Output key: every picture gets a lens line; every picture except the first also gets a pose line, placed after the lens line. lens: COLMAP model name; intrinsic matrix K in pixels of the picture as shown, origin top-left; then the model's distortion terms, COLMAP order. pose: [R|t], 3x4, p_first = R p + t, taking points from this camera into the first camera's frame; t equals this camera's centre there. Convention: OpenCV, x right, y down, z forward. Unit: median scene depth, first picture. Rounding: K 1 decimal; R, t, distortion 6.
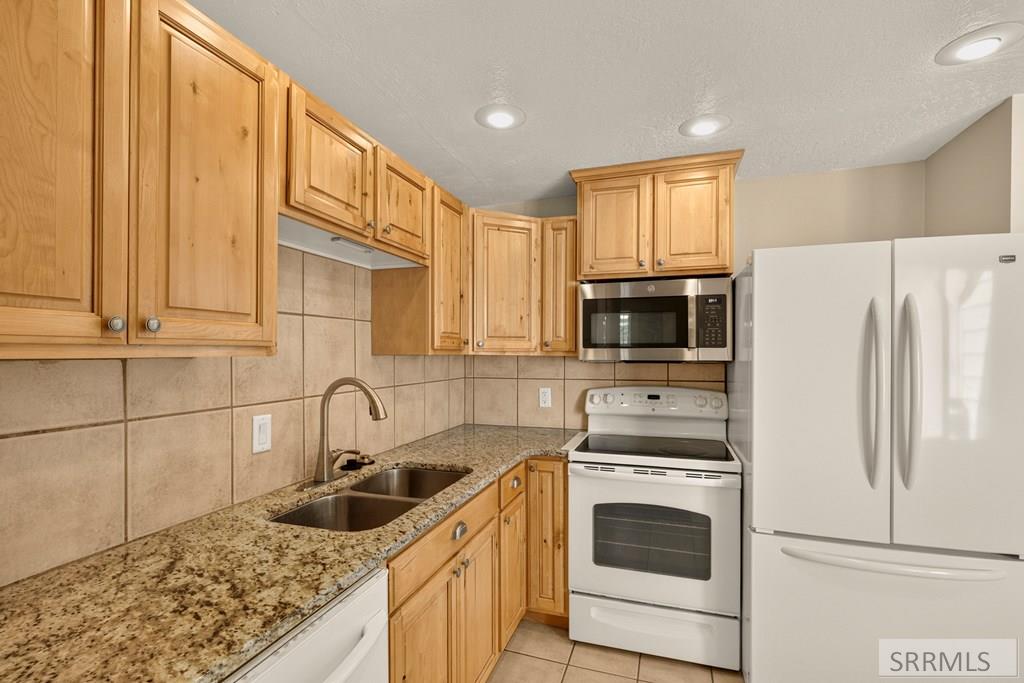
lens RADIAL K [[477.9, 0, 504.0], [0, 477.9, 353.3], [0, 0, 1]] dist [-0.006565, 0.000625]
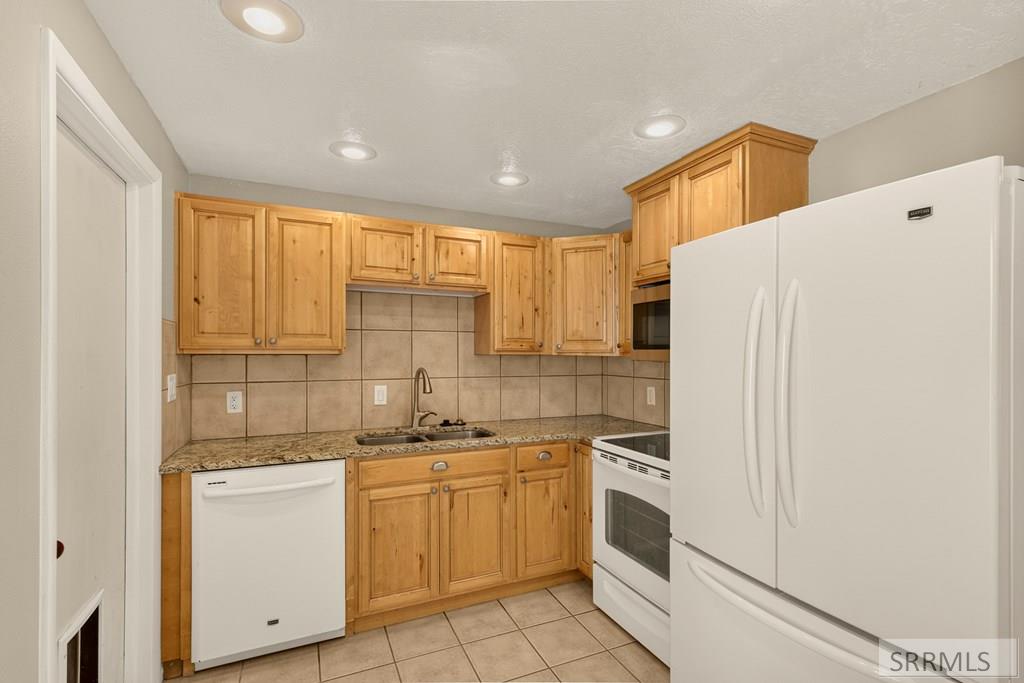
lens RADIAL K [[455.2, 0, 514.3], [0, 455.2, 355.7], [0, 0, 1]] dist [-0.003263, -0.001583]
pose [[0.684247, 0.006673, -0.729220, 1.087792], [-0.005482, 0.999977, 0.004007, 0.001038], [0.729230, 0.001256, 0.684268, 0.145928]]
